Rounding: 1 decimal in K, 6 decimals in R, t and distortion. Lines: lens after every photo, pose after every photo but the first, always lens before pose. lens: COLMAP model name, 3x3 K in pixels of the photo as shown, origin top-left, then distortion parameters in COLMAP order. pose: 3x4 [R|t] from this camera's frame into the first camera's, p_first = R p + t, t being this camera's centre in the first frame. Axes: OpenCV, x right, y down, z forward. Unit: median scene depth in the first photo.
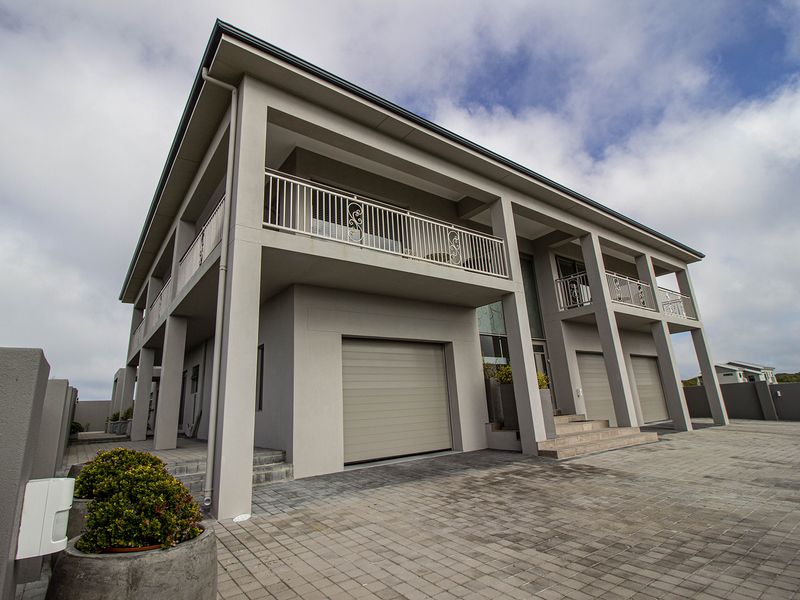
lens RADIAL K [[474.7, 0, 400.3], [0, 474.7, 265.6], [0, 0, 1]] dist [-0.000976, -0.000607]
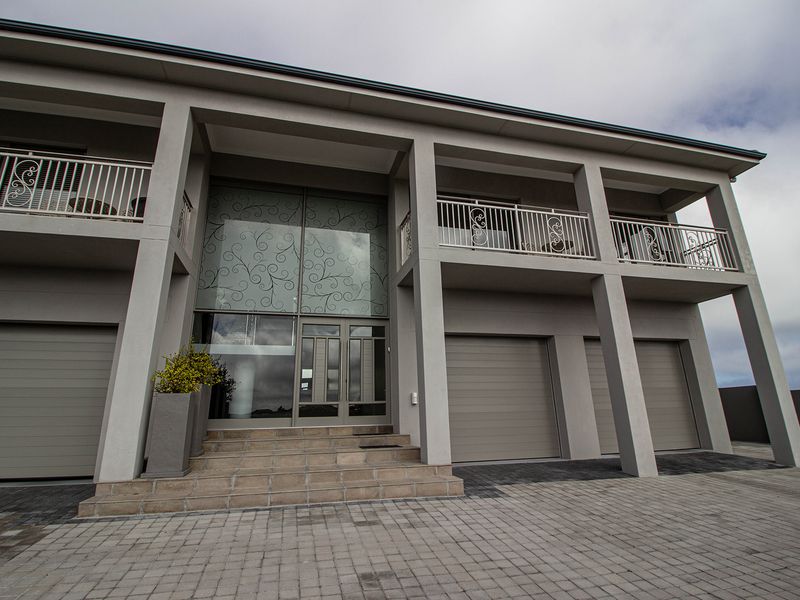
lens RADIAL K [[411.6, 0, 398.6], [0, 411.6, 292.3], [0, 0, 1]] dist [0.005351, -0.015733]
pose [[0.893717, -0.086878, -0.440139, 0.226599], [0.100660, 0.994889, 0.008014, 0.045203], [0.437193, -0.051466, 0.897894, 0.189449]]
